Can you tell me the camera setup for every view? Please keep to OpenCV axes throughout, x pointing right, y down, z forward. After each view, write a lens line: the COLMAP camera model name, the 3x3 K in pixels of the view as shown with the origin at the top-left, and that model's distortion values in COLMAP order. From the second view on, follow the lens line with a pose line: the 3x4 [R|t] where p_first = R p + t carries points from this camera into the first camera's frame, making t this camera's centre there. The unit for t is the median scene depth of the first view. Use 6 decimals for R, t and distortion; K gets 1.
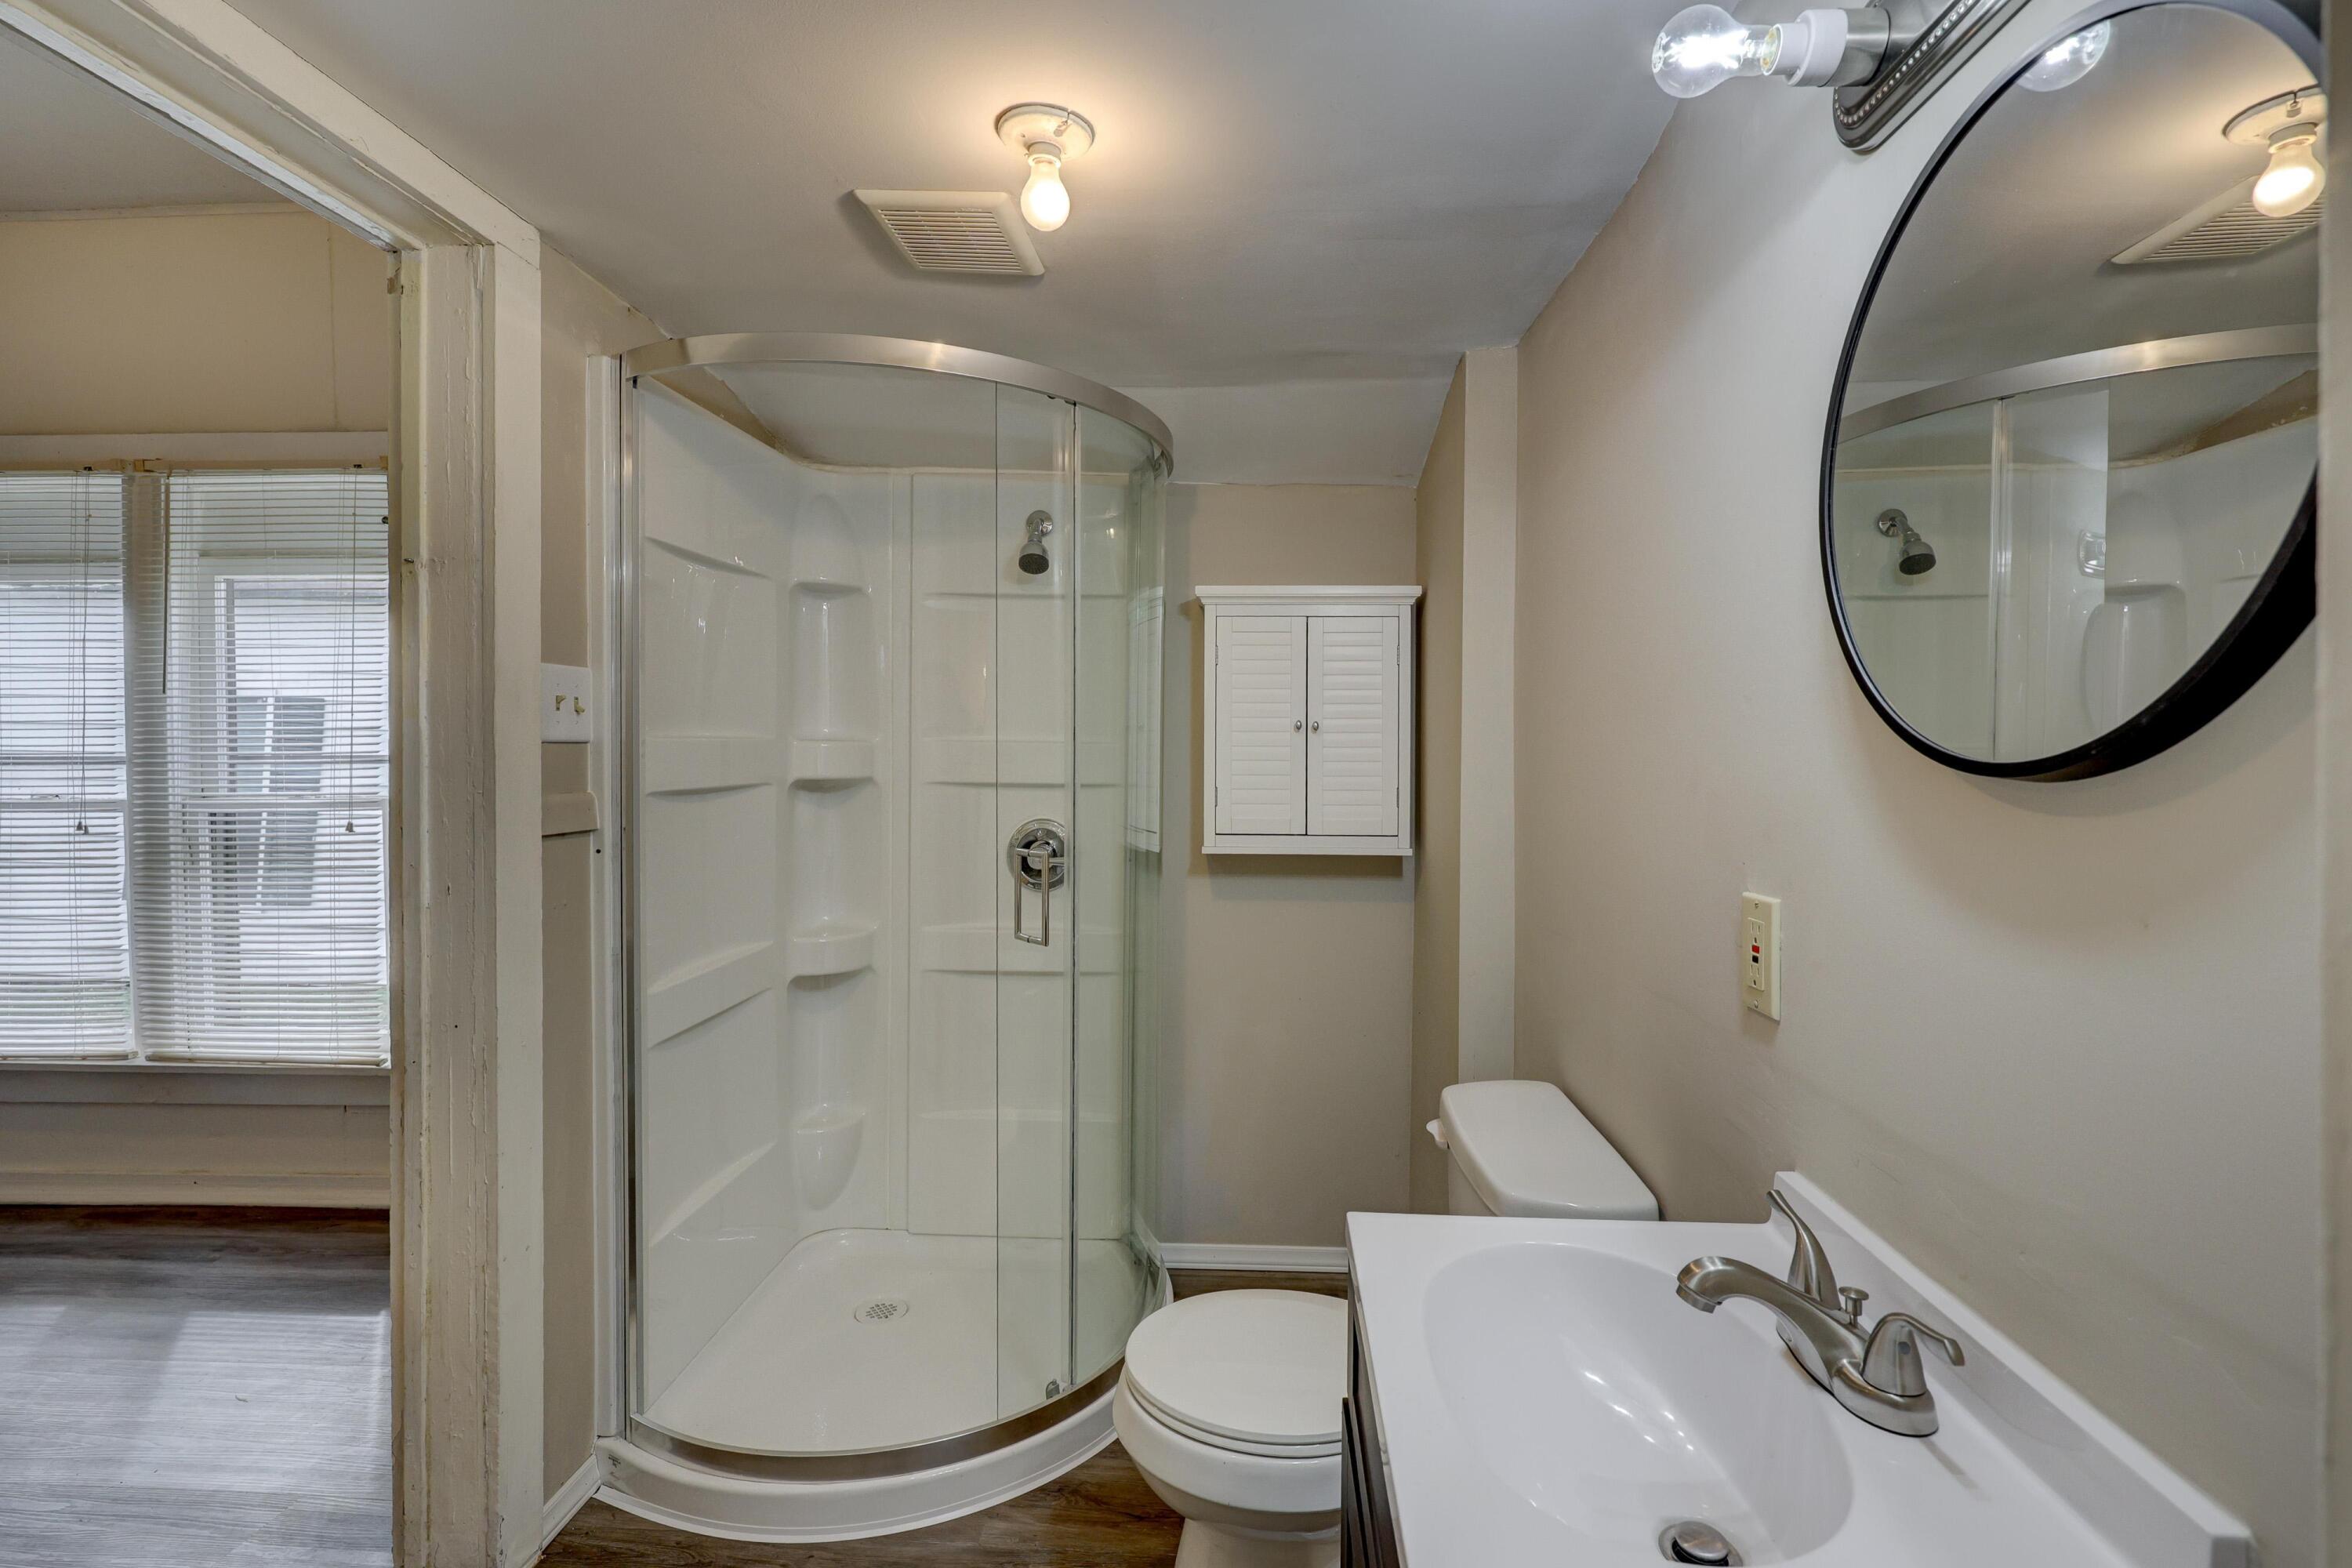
lens RADIAL K [[1083.1, 0, 1187.7], [0, 1083.1, 742.9], [0, 0, 1]] dist [0.002113, 0.000314]
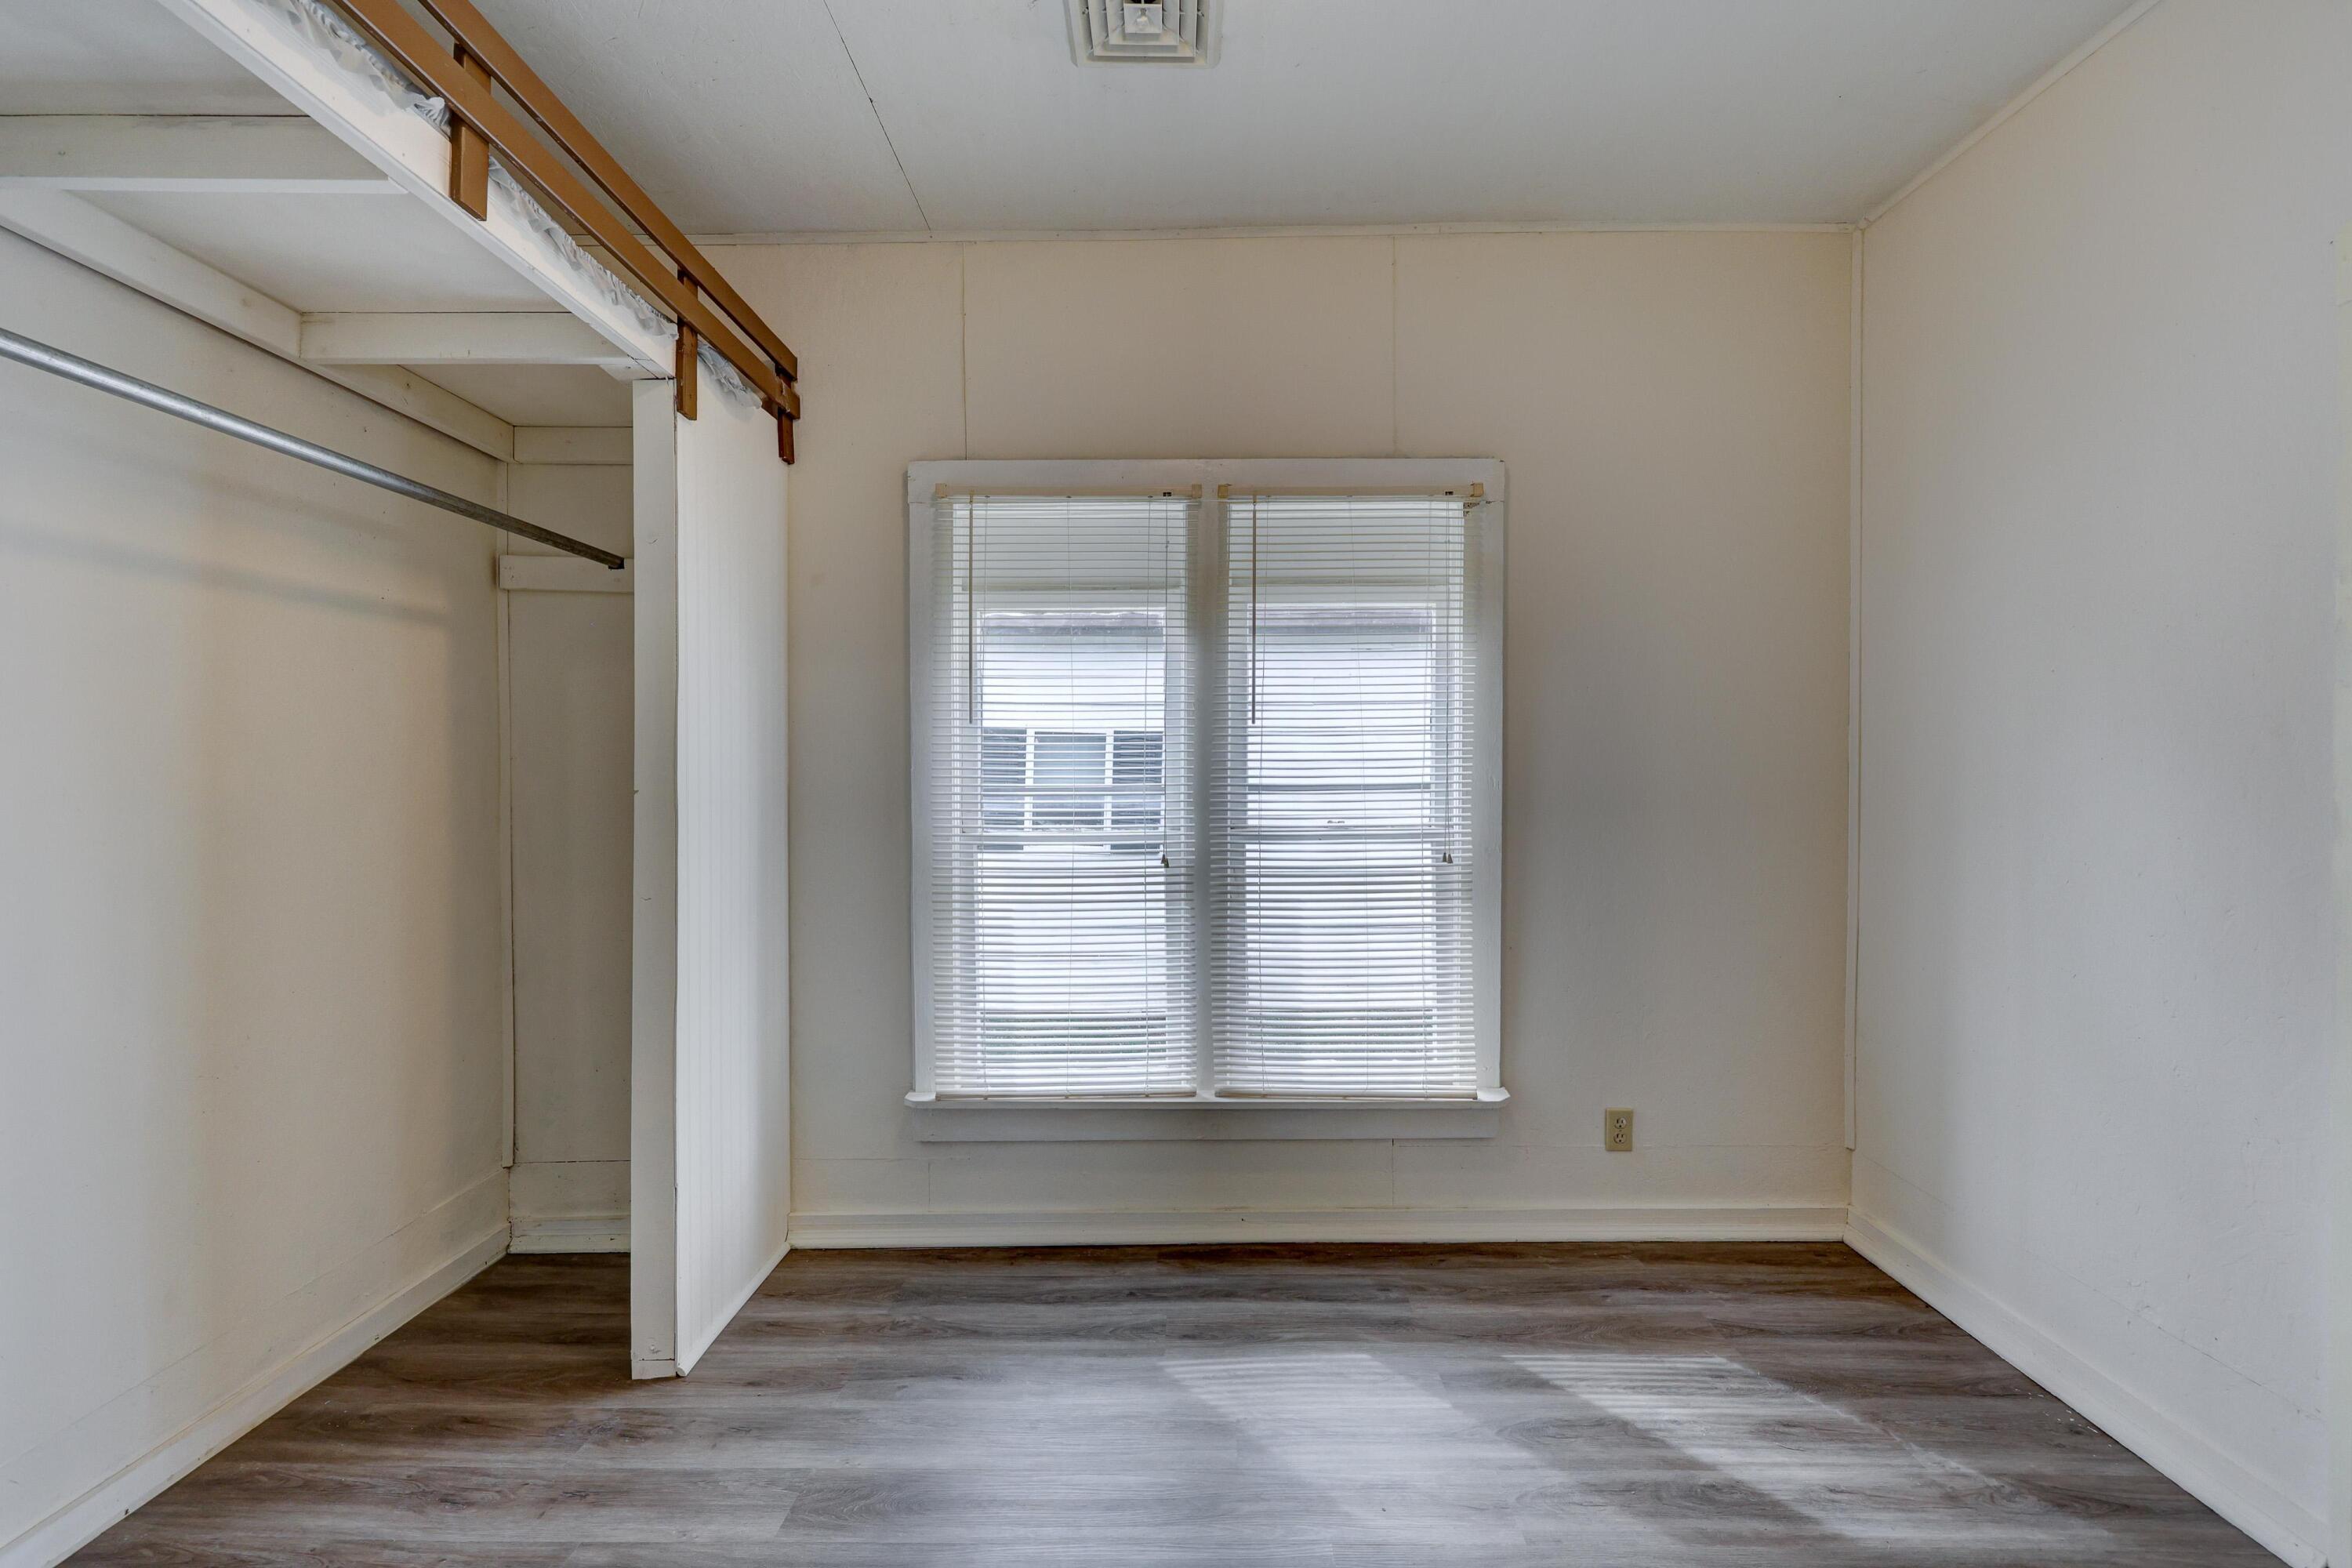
lens RADIAL K [[1013.7, 0, 1166.5], [0, 1013.7, 780.7], [0, 0, 1]] dist [0.002784, -0.000192]
pose [[0.998707, -0.001410, 0.050815, -1.047960], [0.001383, 0.999999, 0.000565, 0.005801], [-0.050816, -0.000494, 0.998708, 0.086438]]
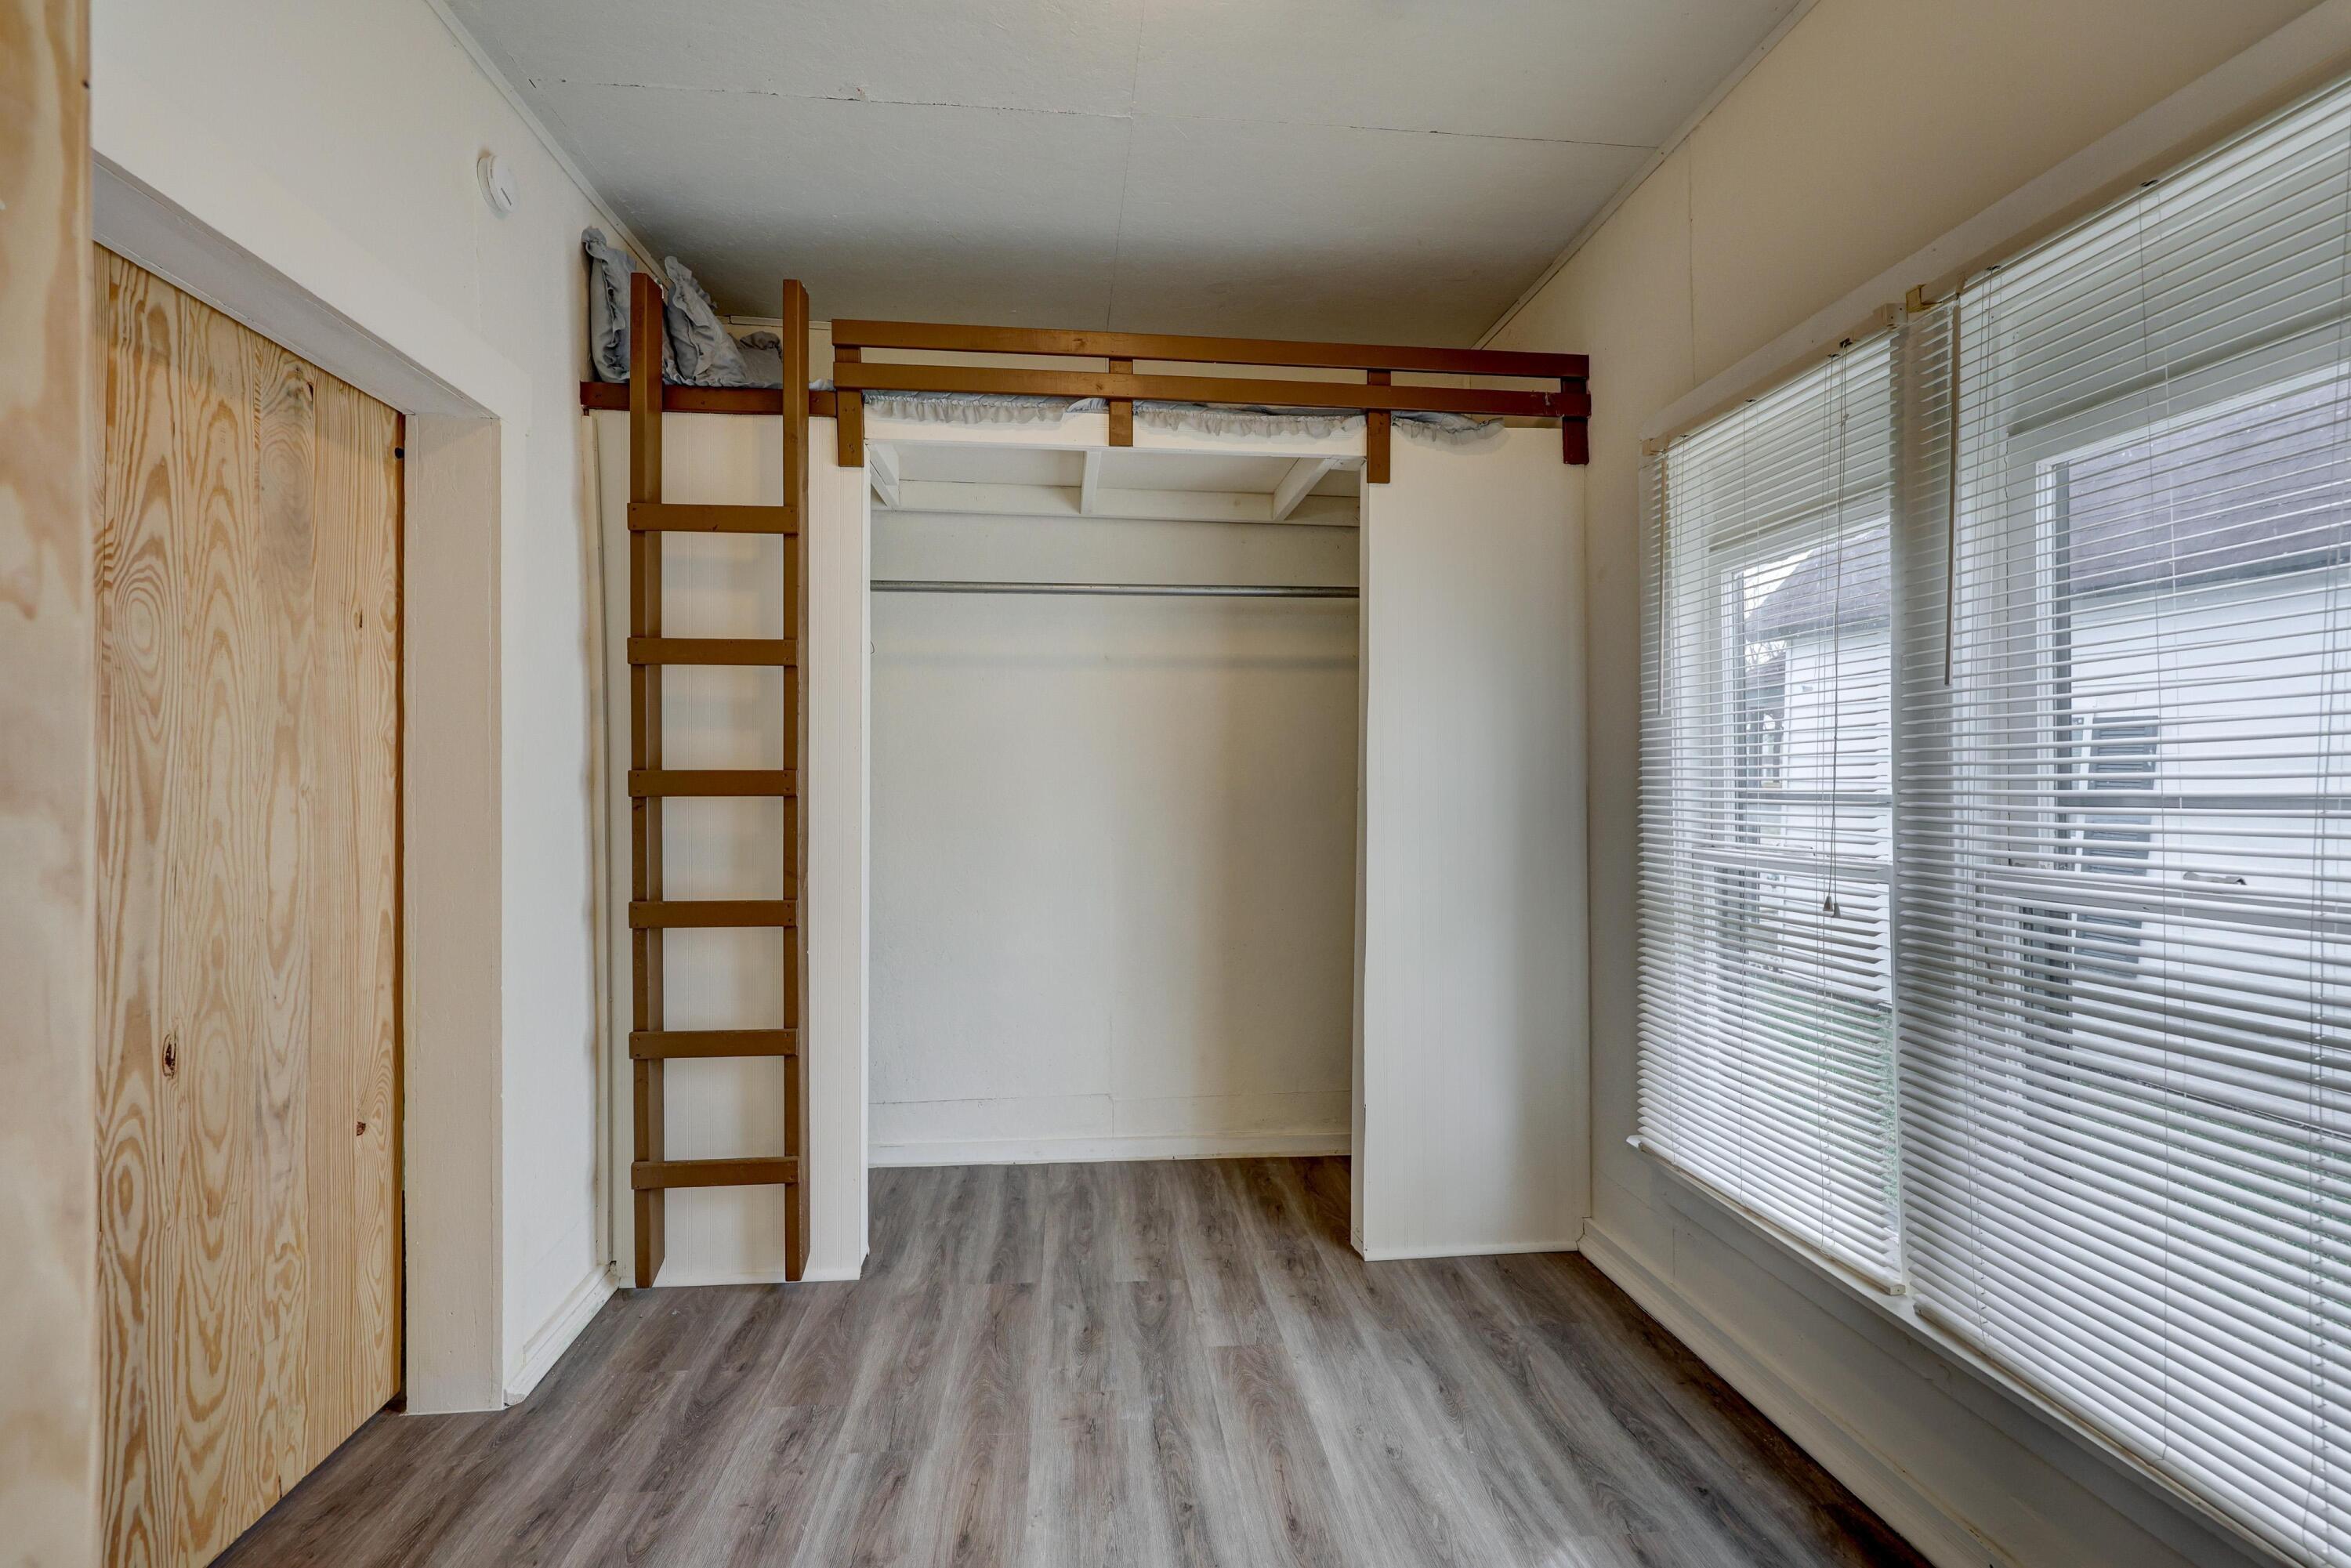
lens RADIAL K [[1045.8, 0, 1183.6], [0, 1045.8, 780.0], [0, 0, 1]] dist [0.000133, -0.000332]
pose [[0.180090, 0.005790, -0.983633, -0.473818], [-0.006367, 0.999969, 0.004721, 0.002963], [0.983630, 0.005412, 0.180121, 0.505515]]
